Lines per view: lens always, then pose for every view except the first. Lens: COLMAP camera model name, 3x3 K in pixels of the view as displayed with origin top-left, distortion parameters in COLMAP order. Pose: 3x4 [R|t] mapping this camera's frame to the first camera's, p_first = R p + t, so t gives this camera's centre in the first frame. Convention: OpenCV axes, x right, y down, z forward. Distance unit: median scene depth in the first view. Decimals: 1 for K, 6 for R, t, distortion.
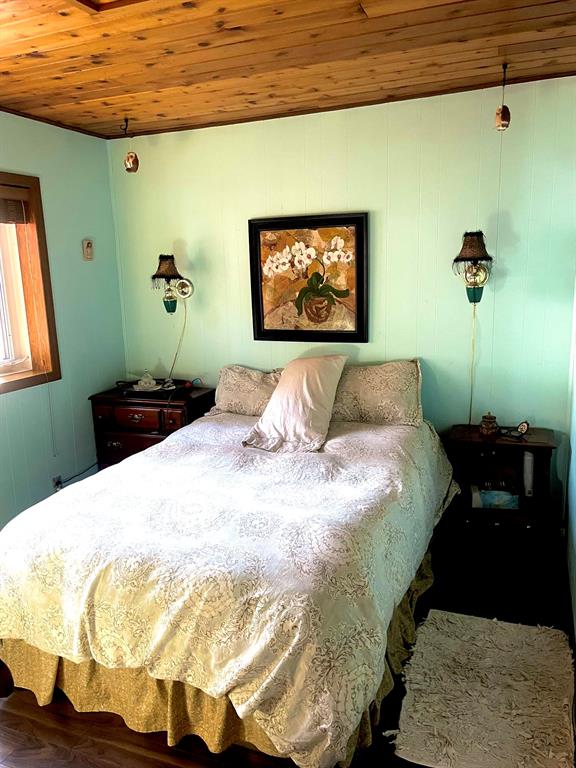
lens RADIAL K [[598.3, 0, 287.5], [0, 598.3, 384.3], [0, 0, 1]] dist [0.031987, -0.011638]
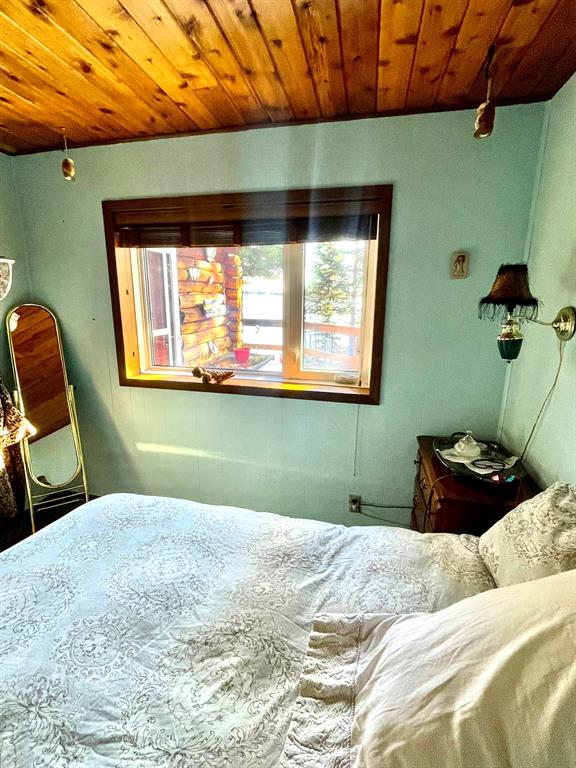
lens RADIAL K [[366.6, 0, 286.4], [0, 366.6, 384.9], [0, 0, 1]] dist [-0.004235, -0.000142]
pose [[0.146605, 0.248627, -0.957440, 0.146212], [-0.217393, 0.952333, 0.214013, -0.130776], [0.965011, 0.176766, 0.193667, 0.736024]]
